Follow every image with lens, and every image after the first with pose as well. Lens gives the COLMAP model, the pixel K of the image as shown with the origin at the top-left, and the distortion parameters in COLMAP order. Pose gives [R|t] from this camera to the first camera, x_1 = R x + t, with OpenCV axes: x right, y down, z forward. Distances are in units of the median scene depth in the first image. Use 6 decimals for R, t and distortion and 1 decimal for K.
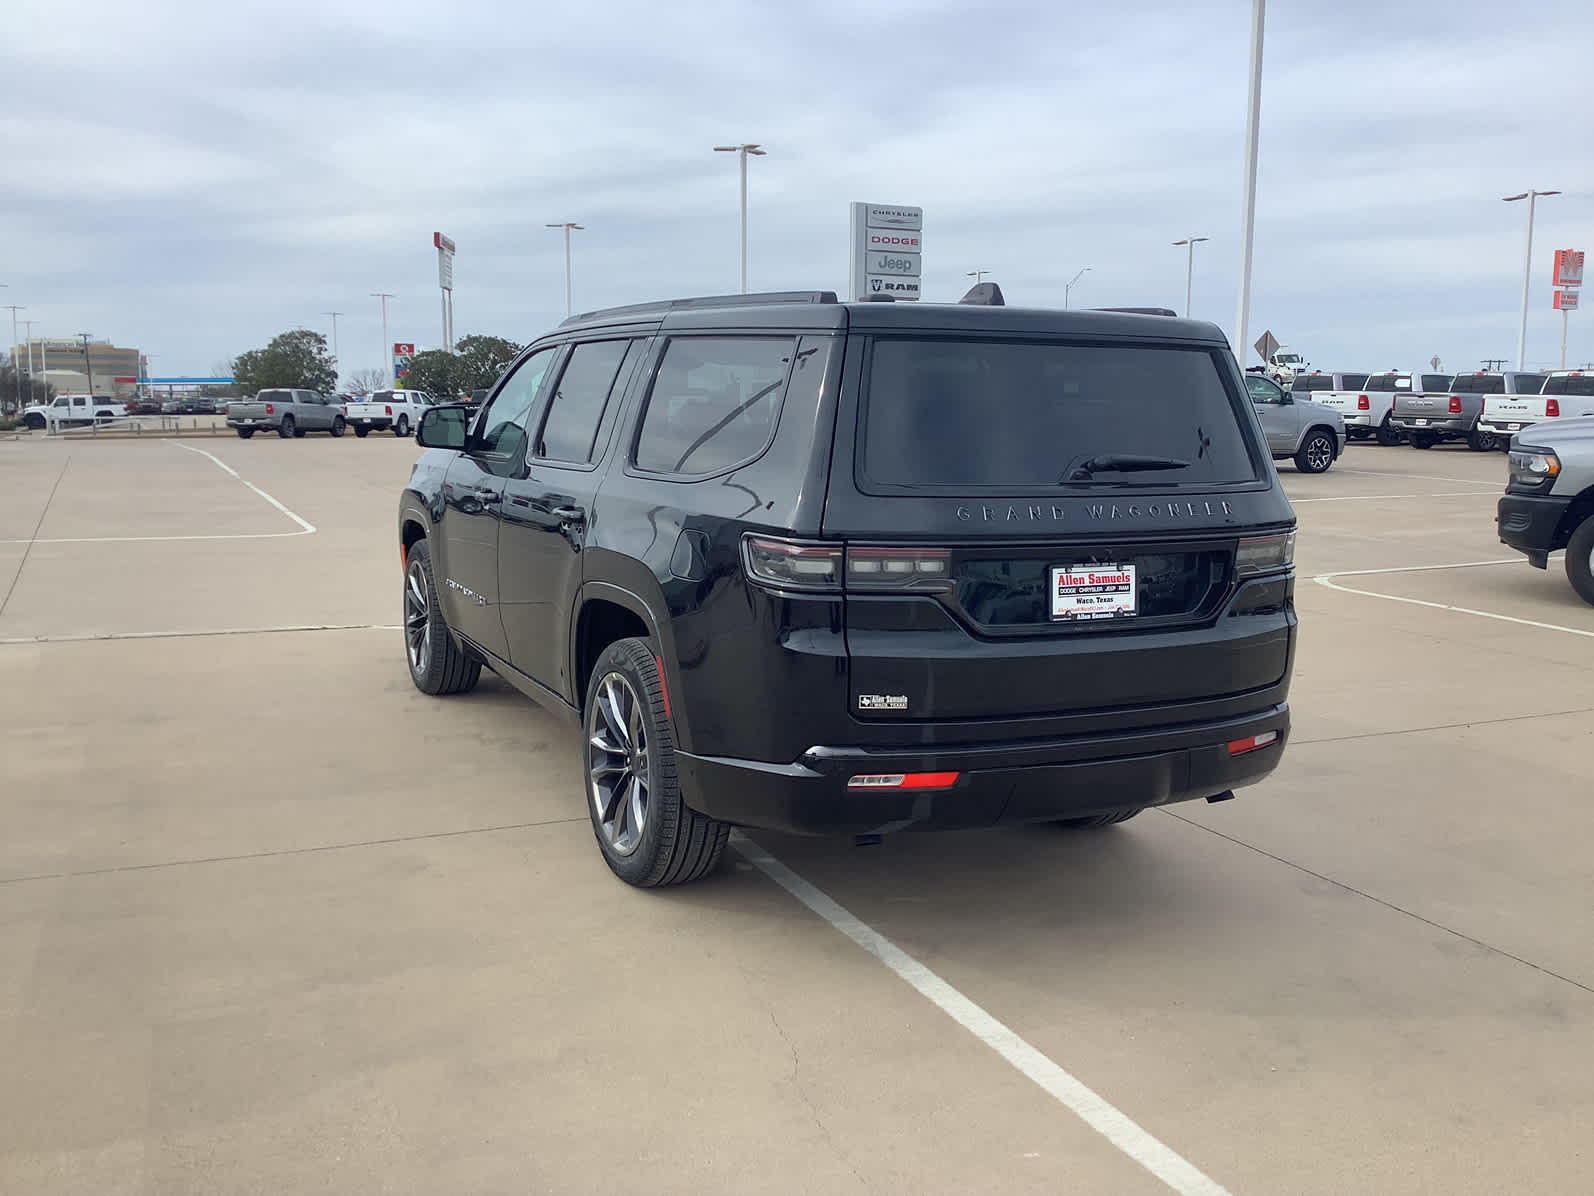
lens RADIAL K [[1435.1, 0, 801.5], [0, 1435.1, 604.7], [0, 0, 1]] dist [0.084753, -0.141679]
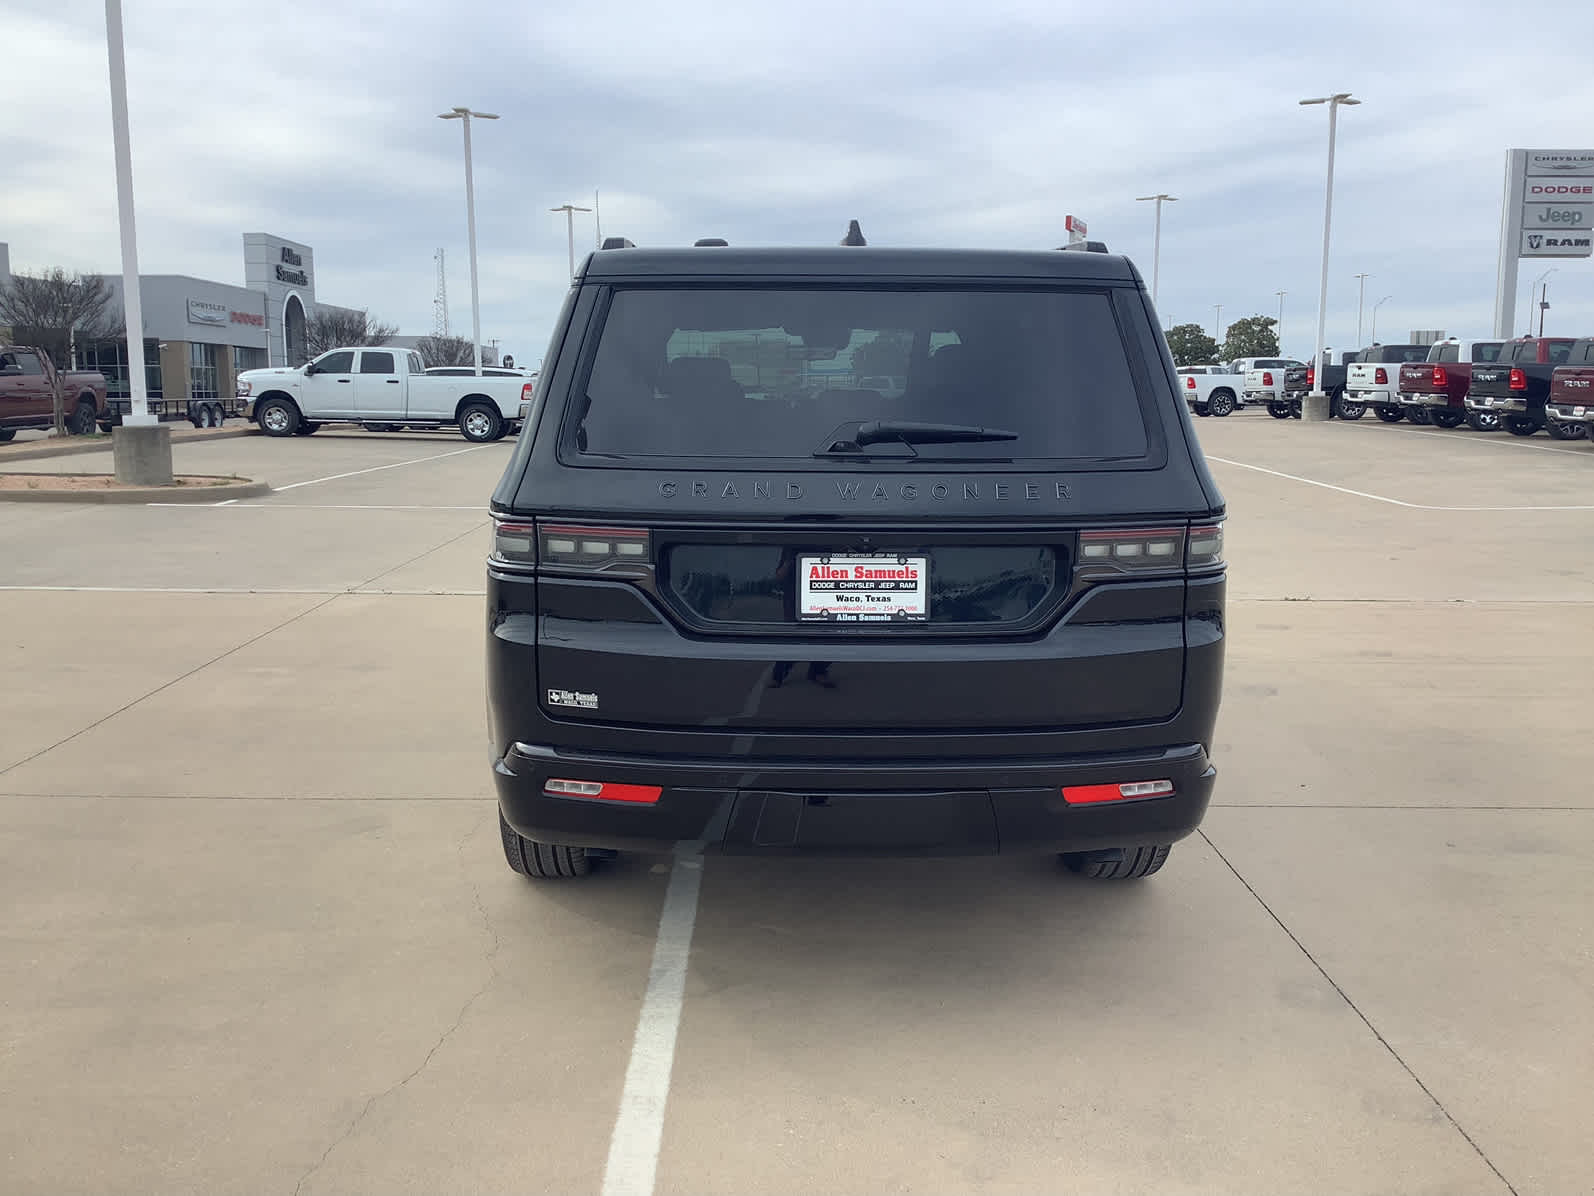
lens RADIAL K [[1435.1, 0, 801.5], [0, 1435.1, 604.7], [0, 0, 1]] dist [0.084753, -0.141679]
pose [[0.905232, 0.053568, -0.421528, 0.511550], [-0.048413, 0.998564, 0.022929, -0.016432], [0.422151, -0.000349, 0.906525, 0.234960]]
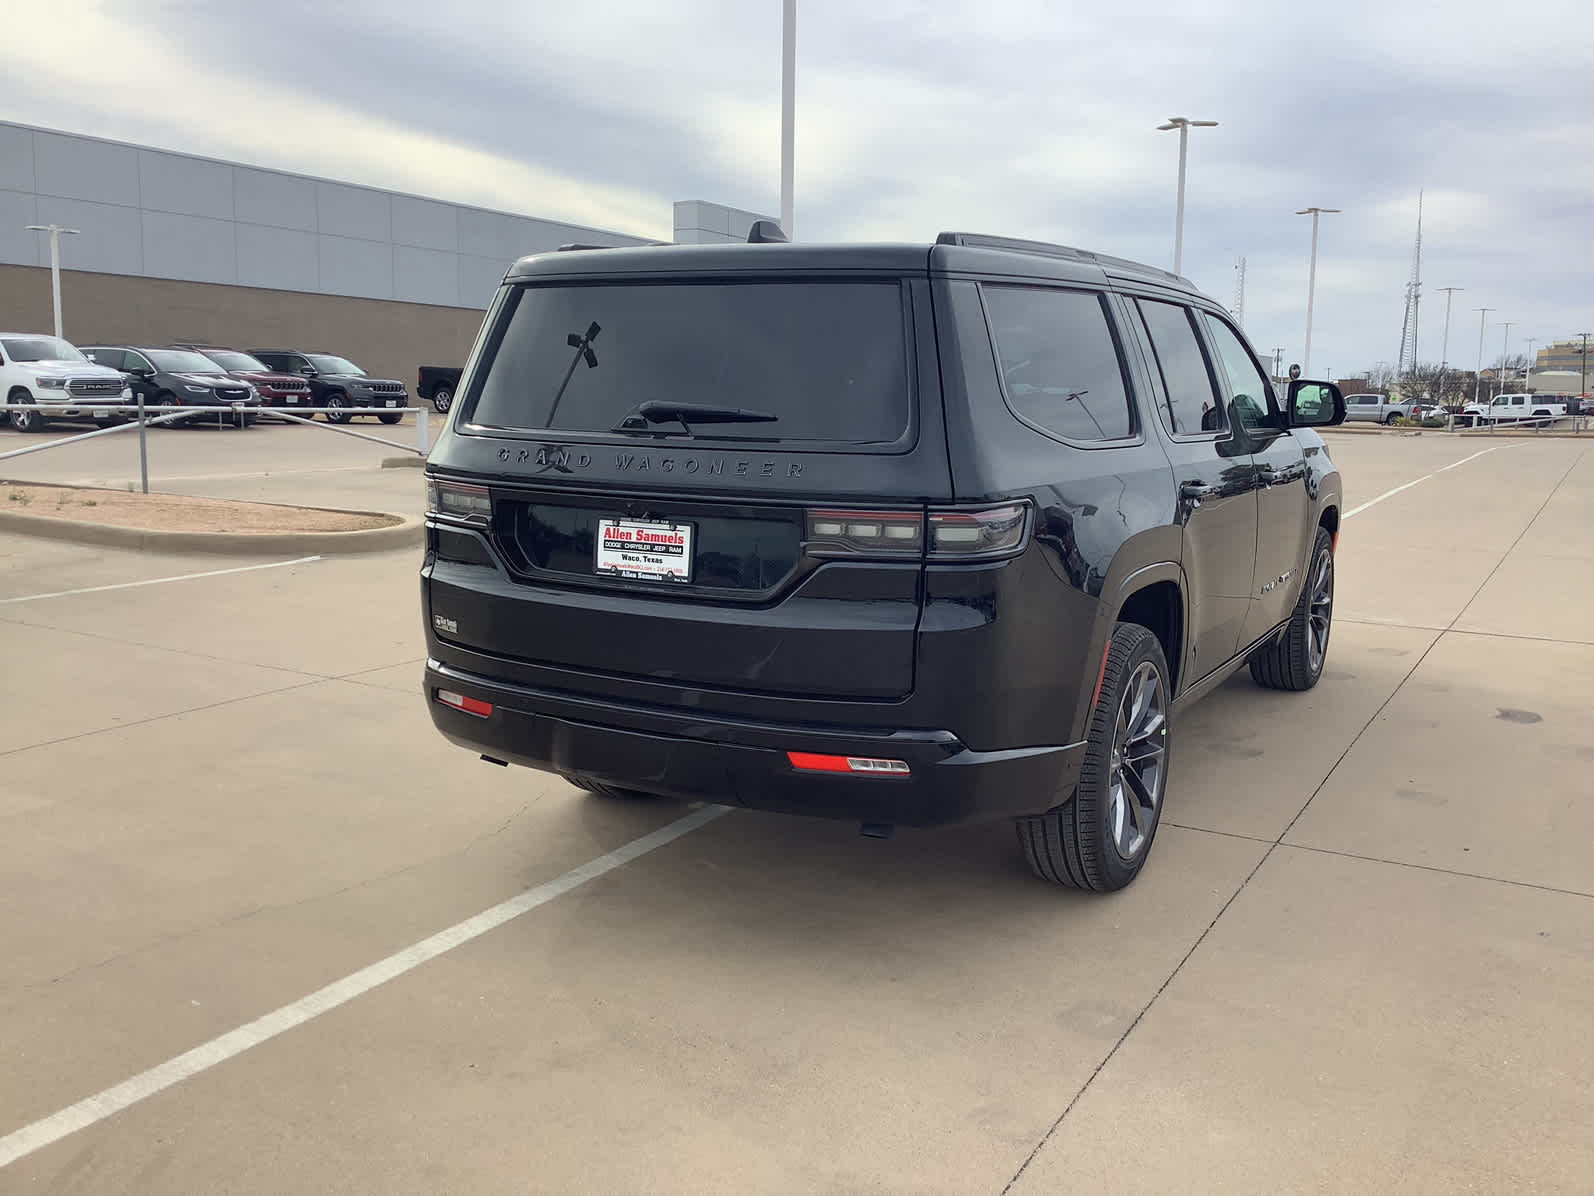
lens RADIAL K [[1435.1, 0, 801.5], [0, 1435.1, 604.7], [0, 0, 1]] dist [0.084753, -0.141679]
pose [[0.561949, 0.117649, -0.818763, 1.008307], [-0.119040, 0.991032, 0.060701, -0.041578], [0.818562, 0.063354, 0.570914, 0.549586]]
